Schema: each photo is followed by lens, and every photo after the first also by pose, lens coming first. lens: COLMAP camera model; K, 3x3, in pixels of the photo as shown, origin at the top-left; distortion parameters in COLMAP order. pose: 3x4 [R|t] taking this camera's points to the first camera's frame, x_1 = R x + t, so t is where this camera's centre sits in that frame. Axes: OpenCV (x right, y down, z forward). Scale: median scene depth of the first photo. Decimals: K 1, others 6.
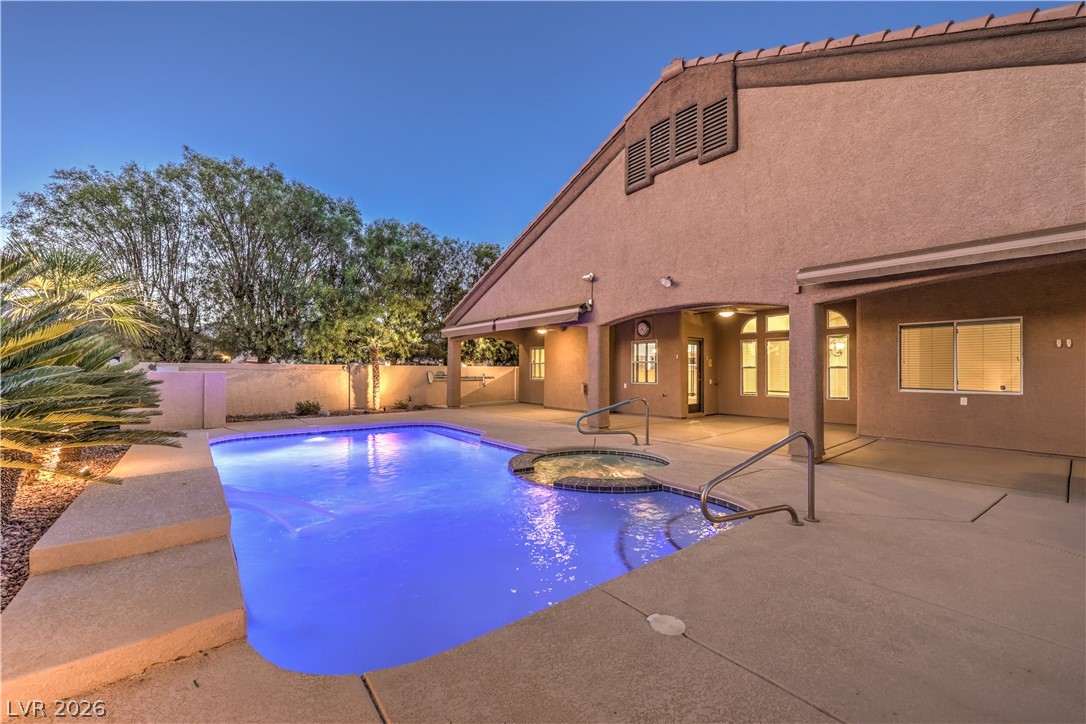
lens RADIAL K [[442.3, 0, 542.0], [0, 442.3, 365.9], [0, 0, 1]] dist [-0.001316, -0.000264]
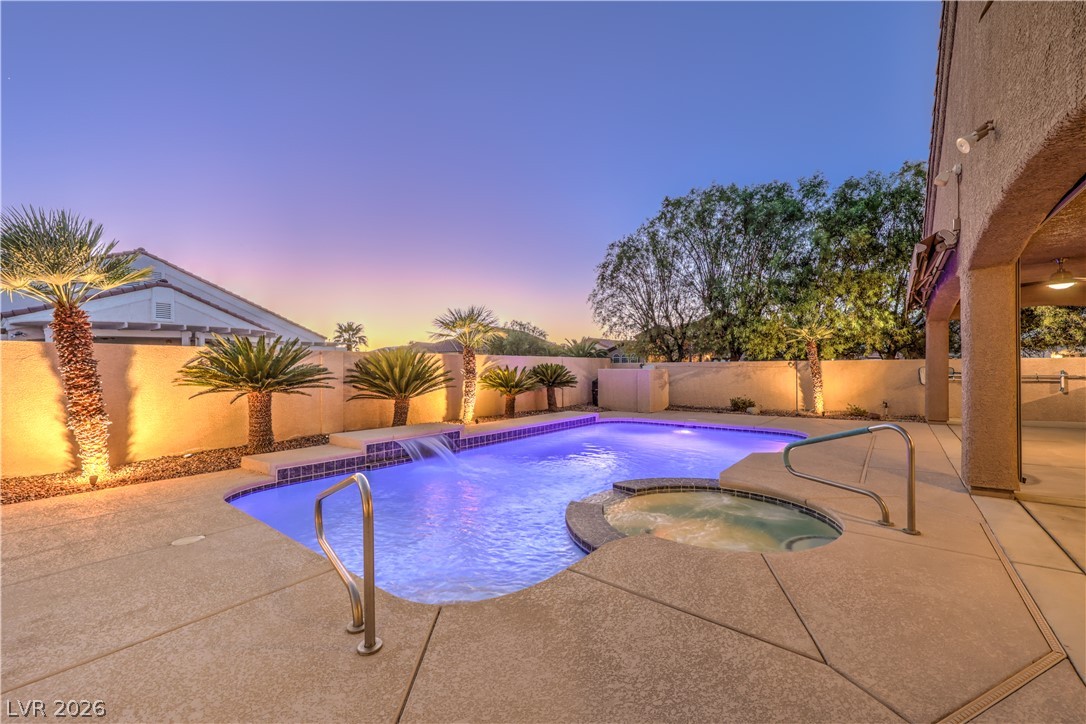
lens RADIAL K [[442.3, 0, 542.0], [0, 442.3, 365.9], [0, 0, 1]] dist [-0.001316, -0.000264]
pose [[0.222765, -0.008943, -0.974831, 0.378728], [0.017433, 0.999835, -0.005189, 0.004452], [0.974716, -0.015839, 0.222884, 0.348312]]
